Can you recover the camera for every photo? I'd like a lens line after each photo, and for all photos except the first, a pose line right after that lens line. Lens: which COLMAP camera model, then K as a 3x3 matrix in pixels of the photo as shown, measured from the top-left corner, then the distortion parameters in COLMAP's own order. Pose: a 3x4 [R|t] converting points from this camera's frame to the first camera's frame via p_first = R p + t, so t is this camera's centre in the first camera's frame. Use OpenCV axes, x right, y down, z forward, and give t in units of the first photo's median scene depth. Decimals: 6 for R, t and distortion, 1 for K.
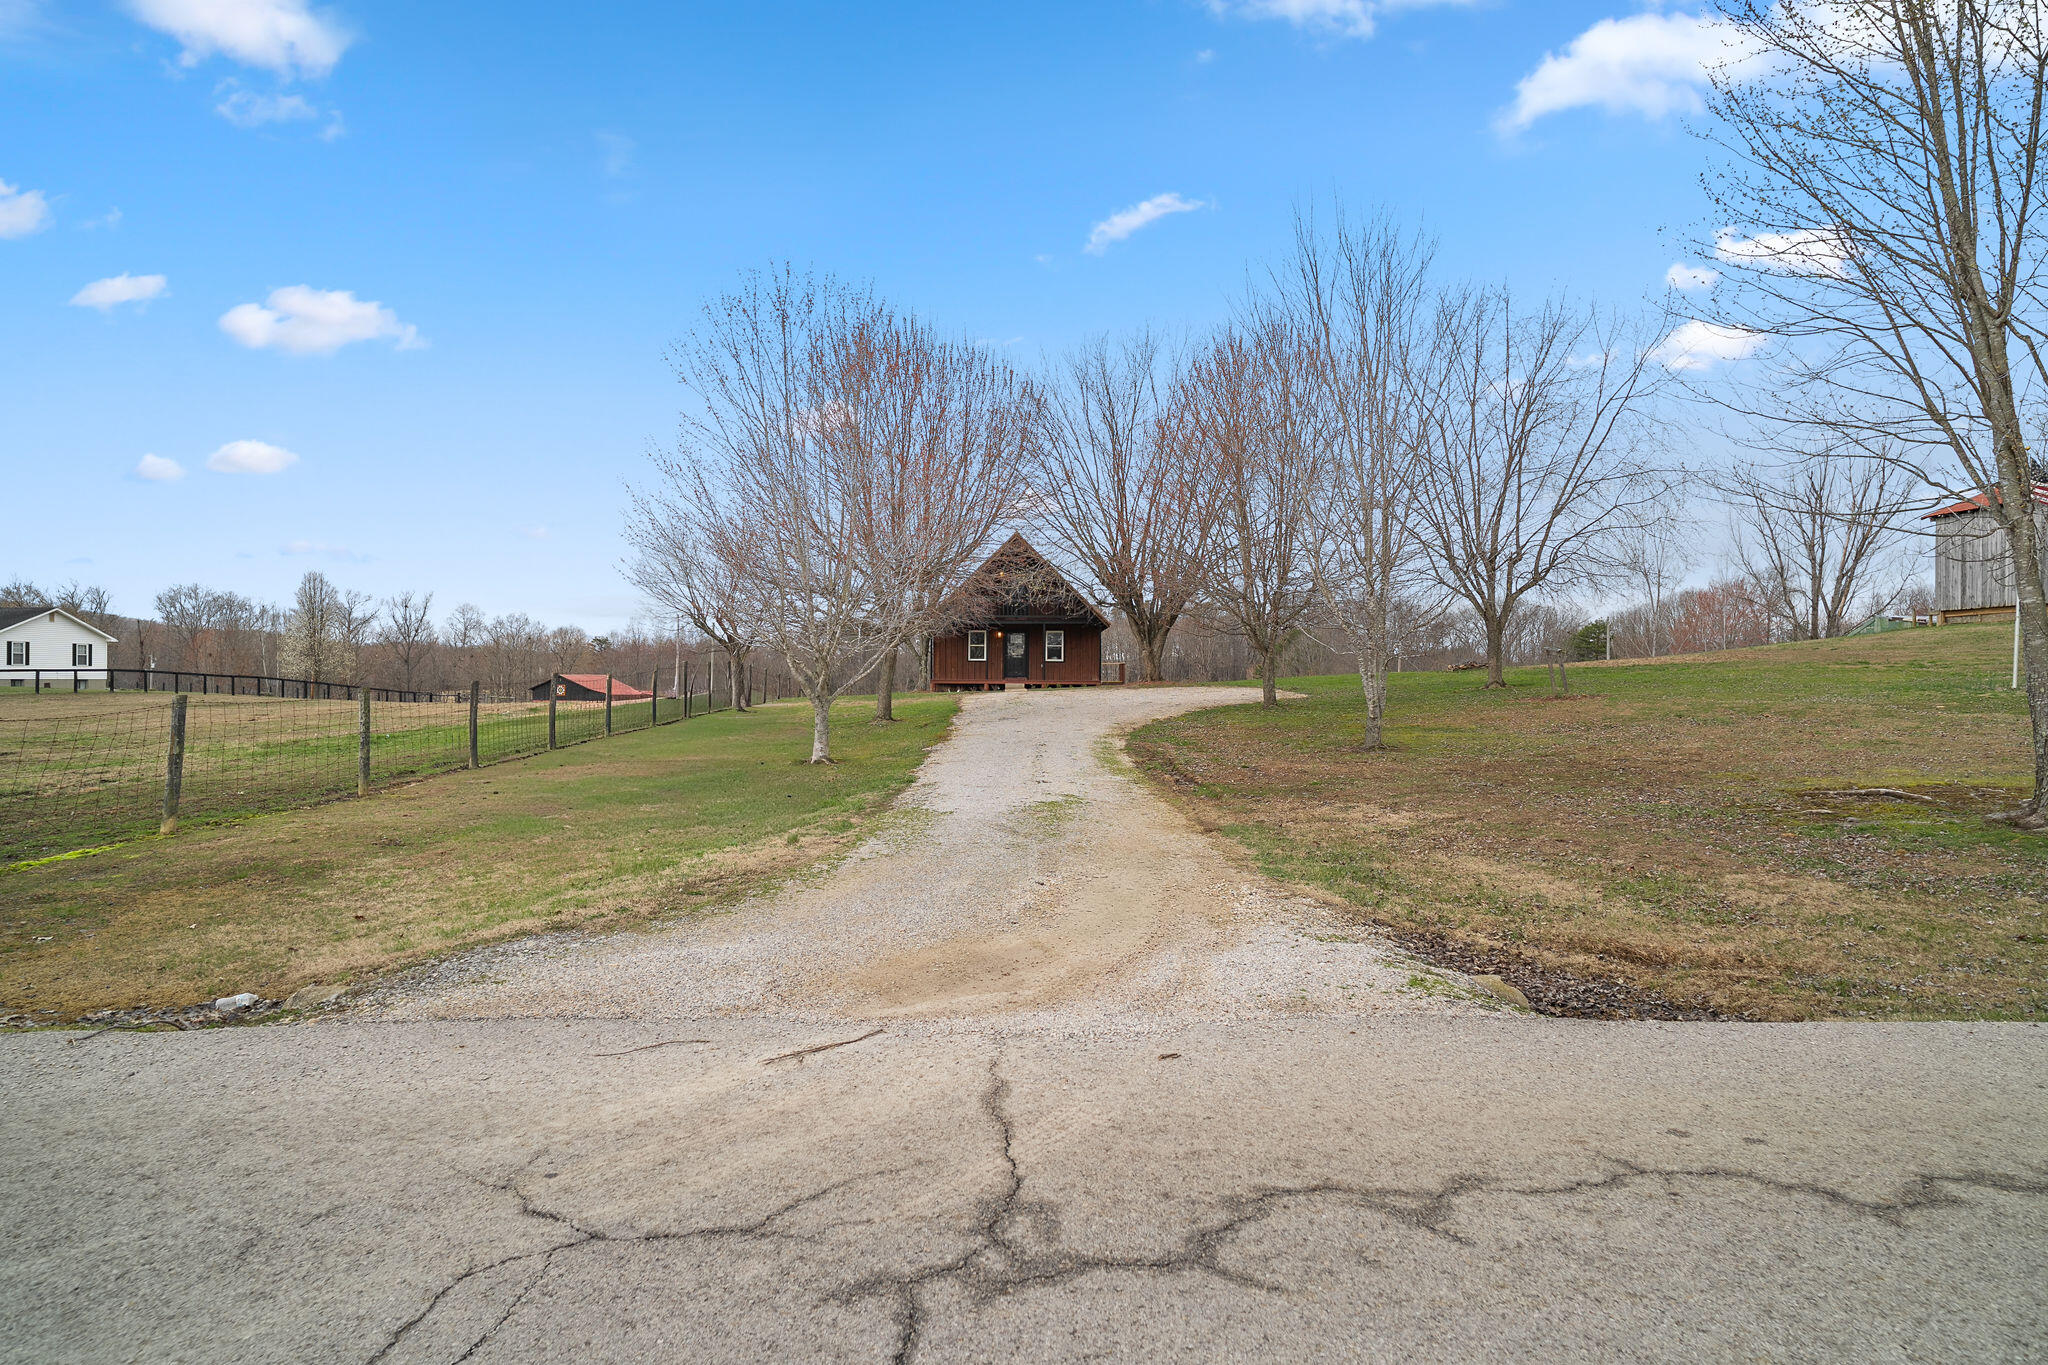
lens RADIAL K [[1213.3, 0, 1031.7], [0, 1213.3, 666.8], [0, 0, 1]] dist [0.002331, 0.001220]
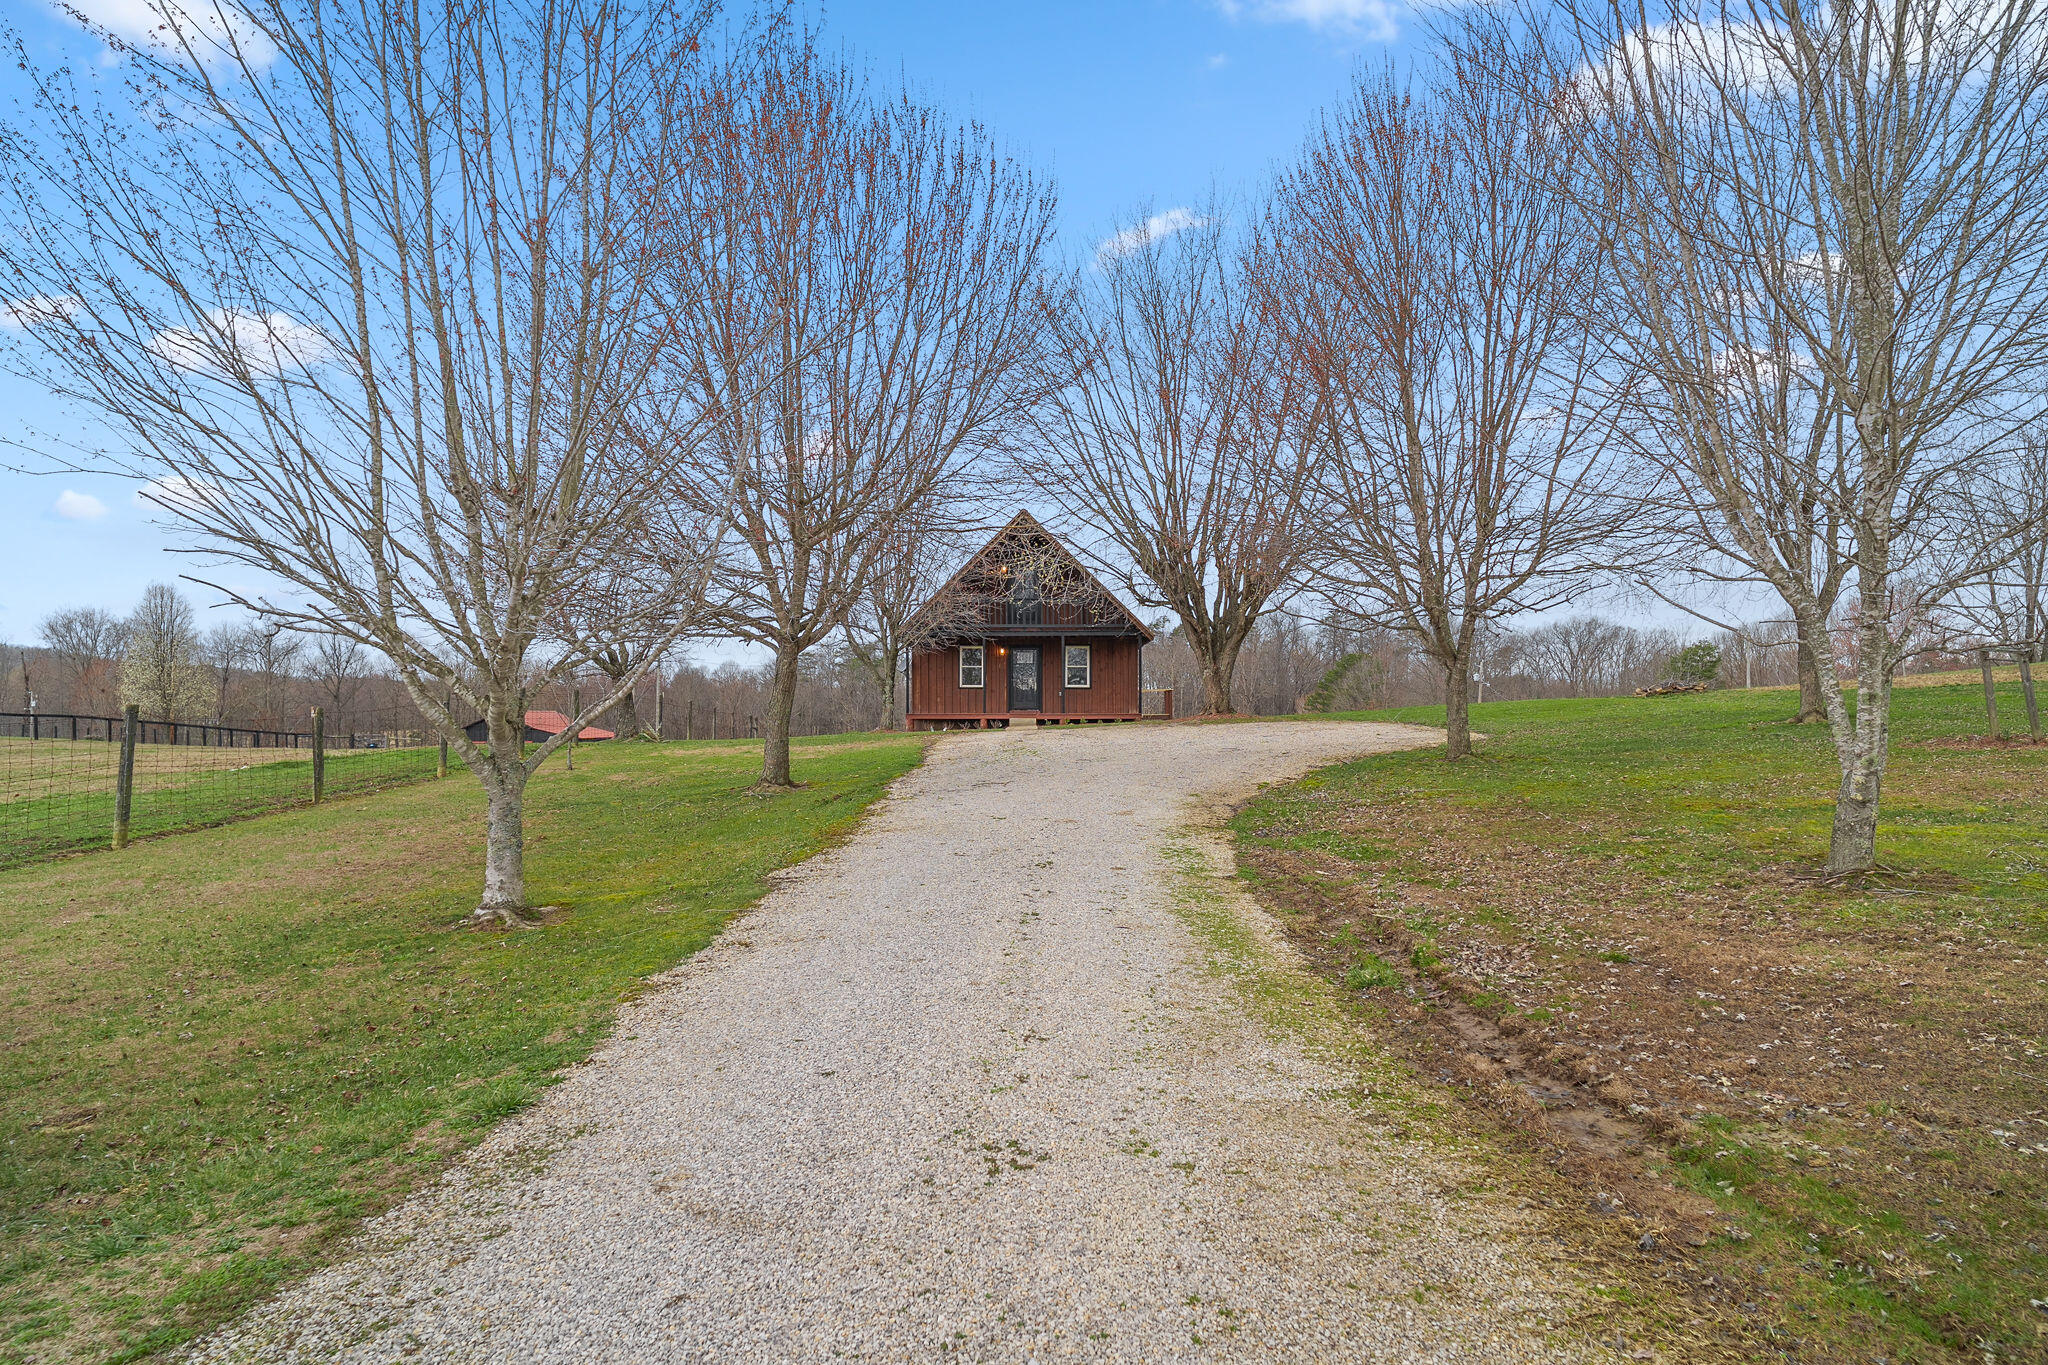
lens RADIAL K [[1213.3, 0, 1021.0], [0, 1213.3, 687.4], [0, 0, 1]] dist [0.002331, 0.001220]
pose [[0.999540, -0.006613, -0.029591, 0.007253], [0.006283, 0.999917, -0.011230, 0.003510], [0.029663, 0.011038, 0.999499, 0.297478]]
